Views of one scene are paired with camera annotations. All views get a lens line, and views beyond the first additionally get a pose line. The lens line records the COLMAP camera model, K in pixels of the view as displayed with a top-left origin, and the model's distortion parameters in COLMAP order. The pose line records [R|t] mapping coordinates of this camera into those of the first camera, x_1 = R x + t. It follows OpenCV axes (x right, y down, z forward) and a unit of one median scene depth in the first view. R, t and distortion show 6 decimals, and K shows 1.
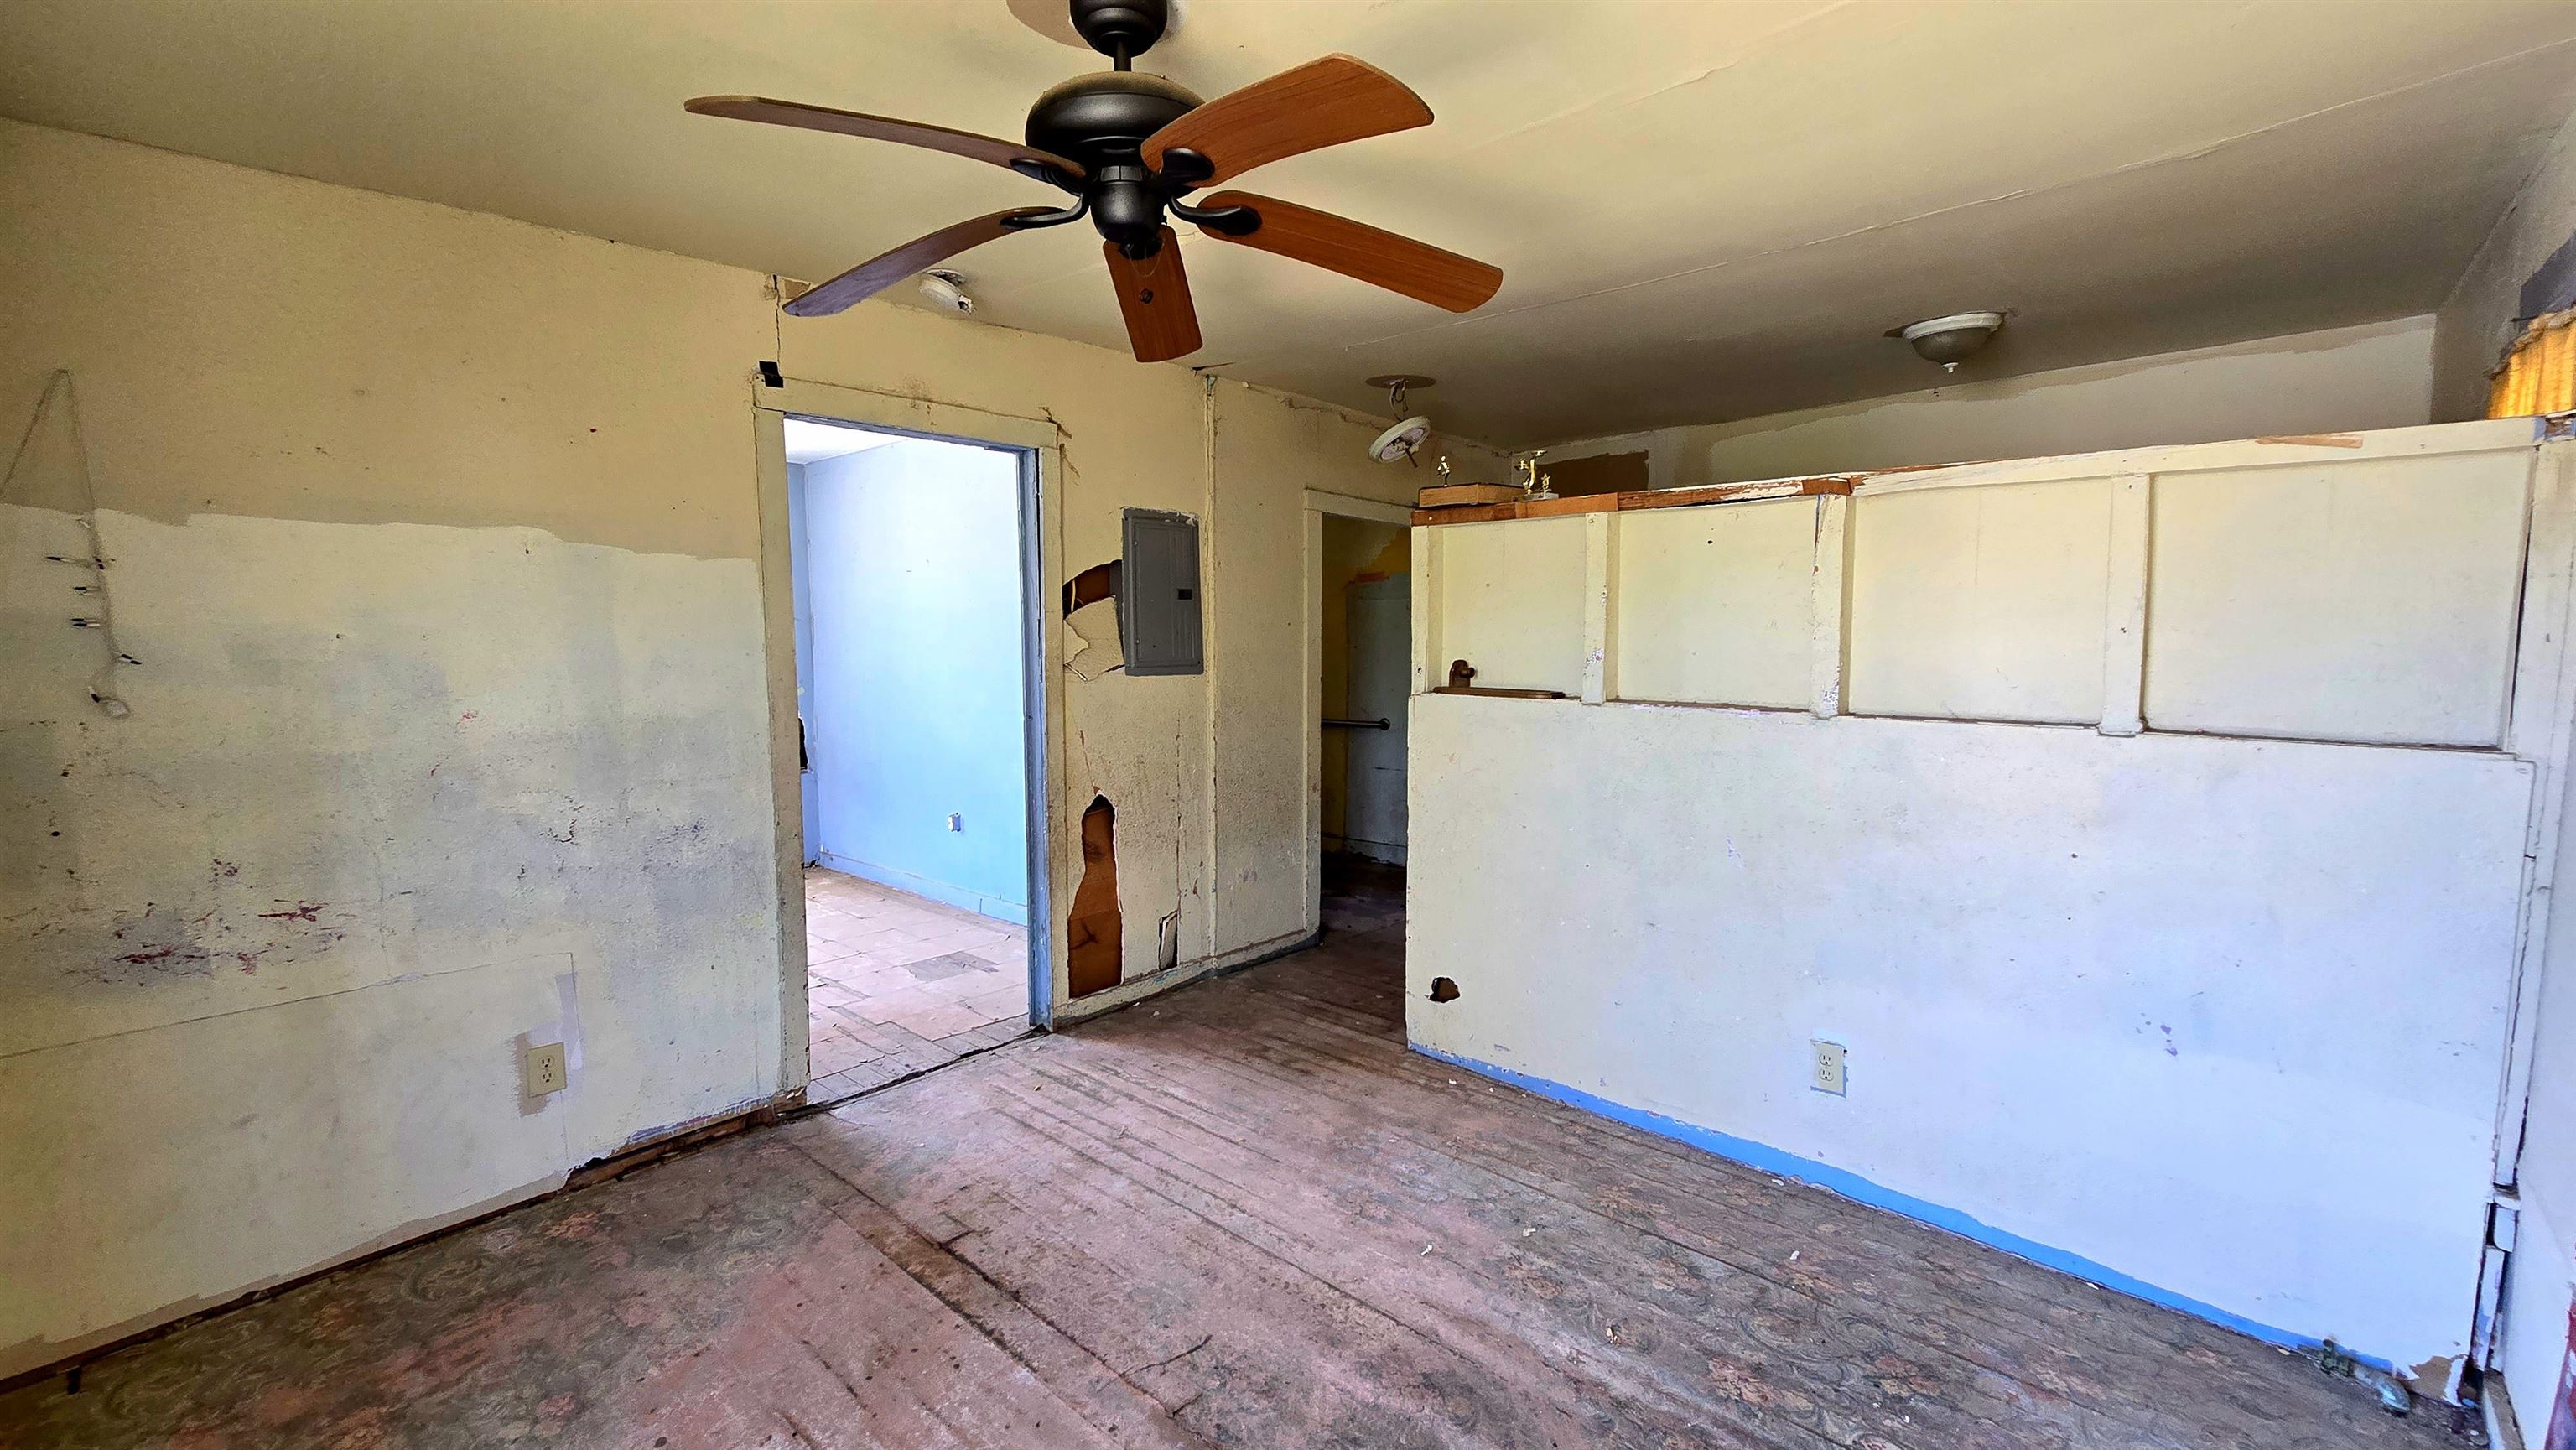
lens RADIAL K [[1026.3, 0, 1280.2], [0, 1026.3, 727.9], [0, 0, 1]] dist [-0.003594, -0.000156]
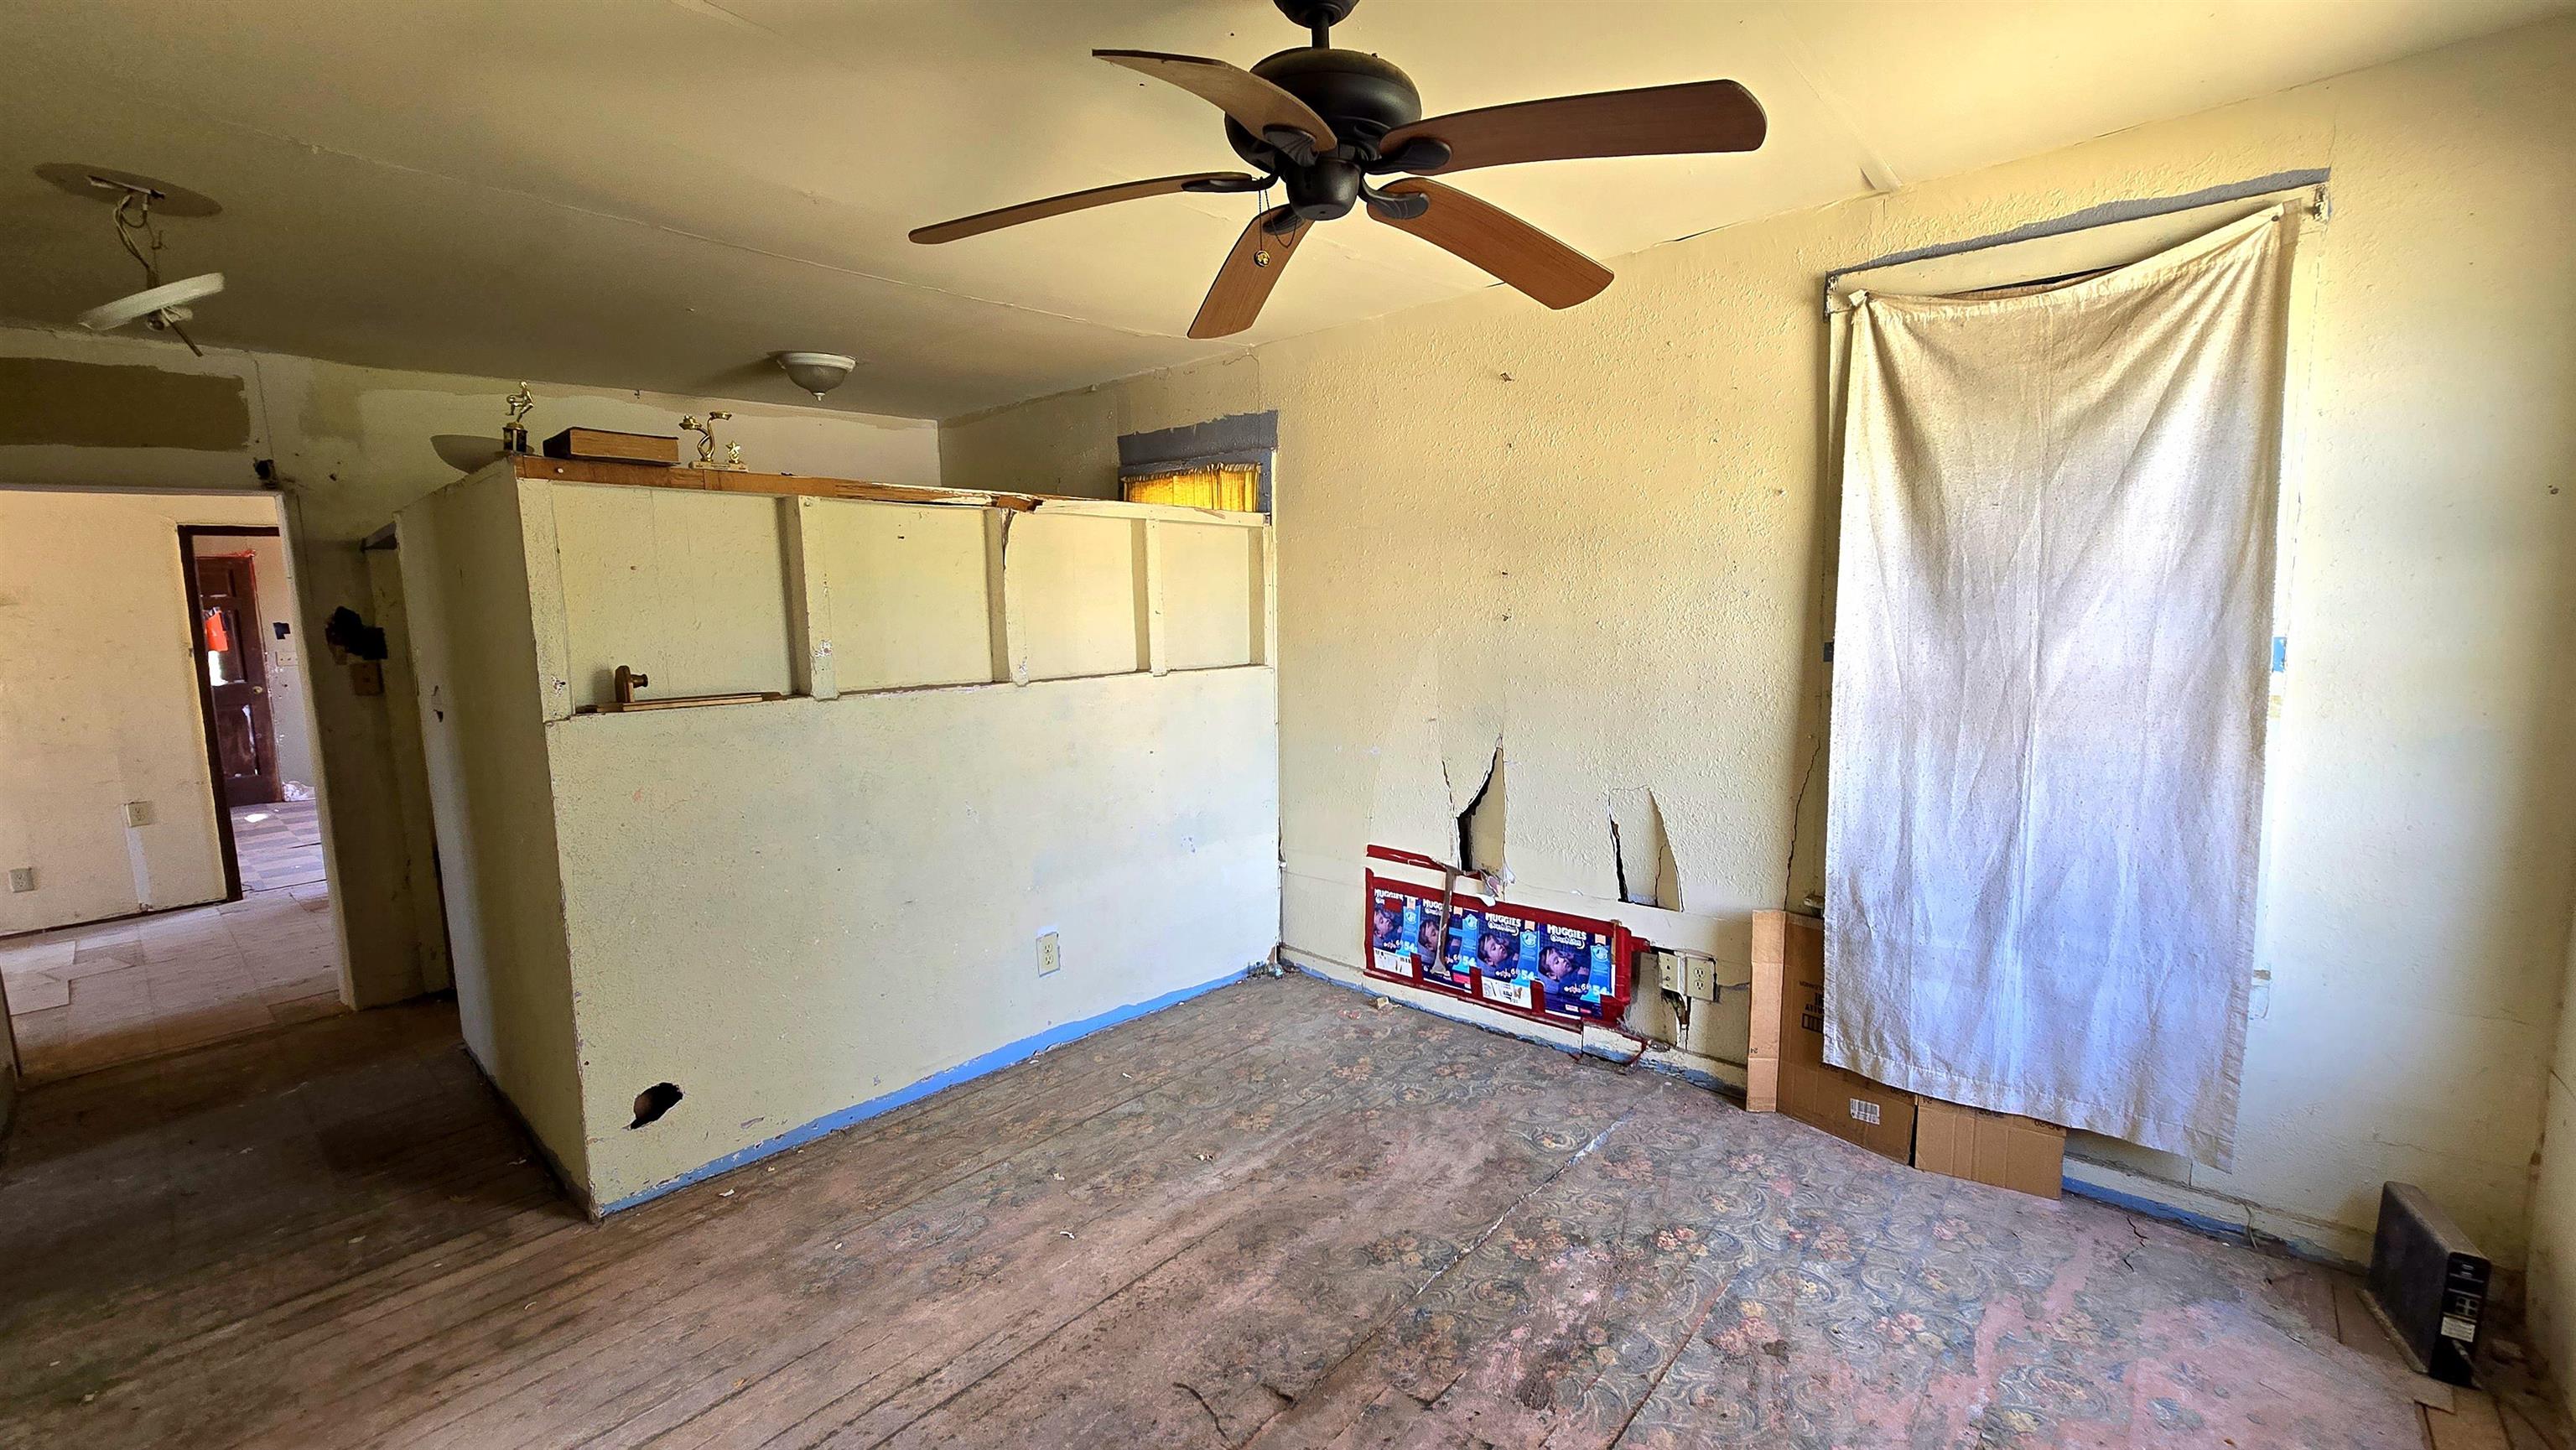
lens RADIAL K [[1026.3, 0, 1275.6], [0, 1026.3, 726.4], [0, 0, 1]] dist [-0.003594, -0.000156]
pose [[0.024700, -0.113693, 0.993209, -0.657440], [0.119201, 0.986759, 0.109990, -0.056086], [-0.992563, 0.115675, 0.037925, 0.583482]]
